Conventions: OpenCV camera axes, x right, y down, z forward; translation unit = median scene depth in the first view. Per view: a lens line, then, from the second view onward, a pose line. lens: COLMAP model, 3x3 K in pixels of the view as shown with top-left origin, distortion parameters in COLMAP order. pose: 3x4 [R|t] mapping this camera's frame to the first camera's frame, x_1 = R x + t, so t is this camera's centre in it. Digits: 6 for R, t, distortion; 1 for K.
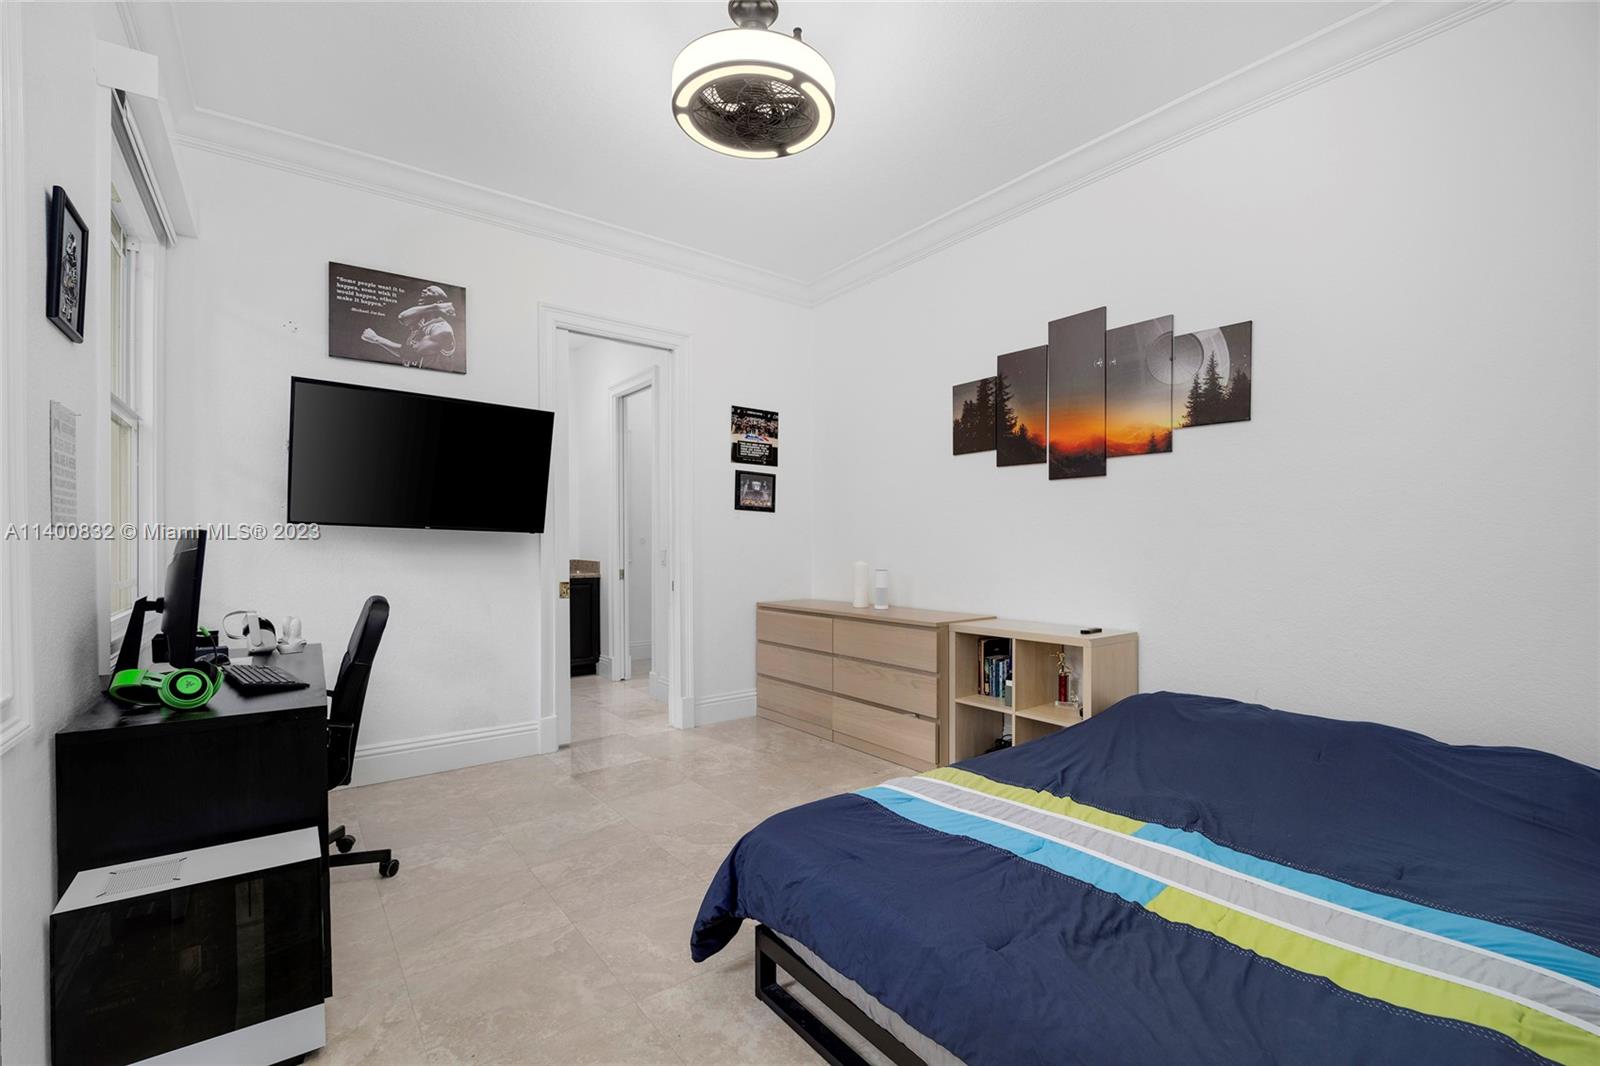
lens RADIAL K [[685.2, 0, 799.0], [0, 685.2, 537.4], [0, 0, 1]] dist [0.000252, 0.000052]
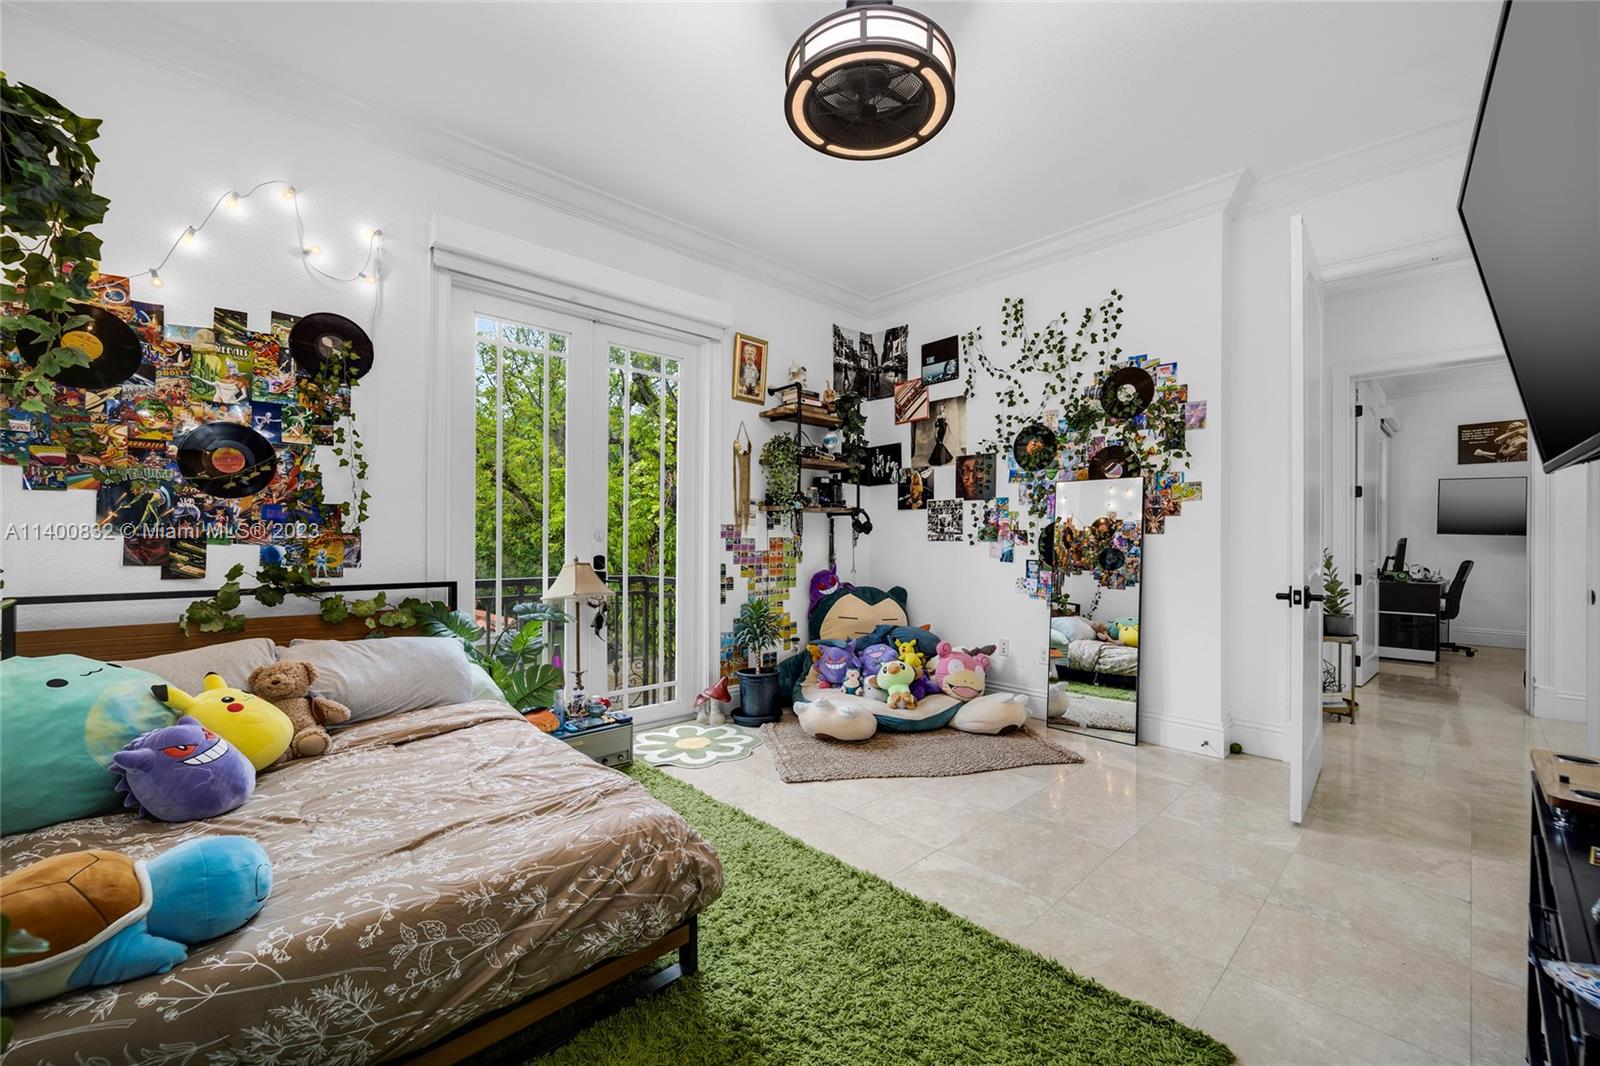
lens RADIAL K [[637.3, 0, 798.9], [0, 637.3, 532.5], [0, 0, 1]] dist [0.000731, 0.000112]
pose [[0.111630, 0.001398, -0.993749, 1.268911], [-0.000117, 0.999999, 0.001394, -0.023134], [0.993750, -0.000040, 0.111630, -1.536705]]
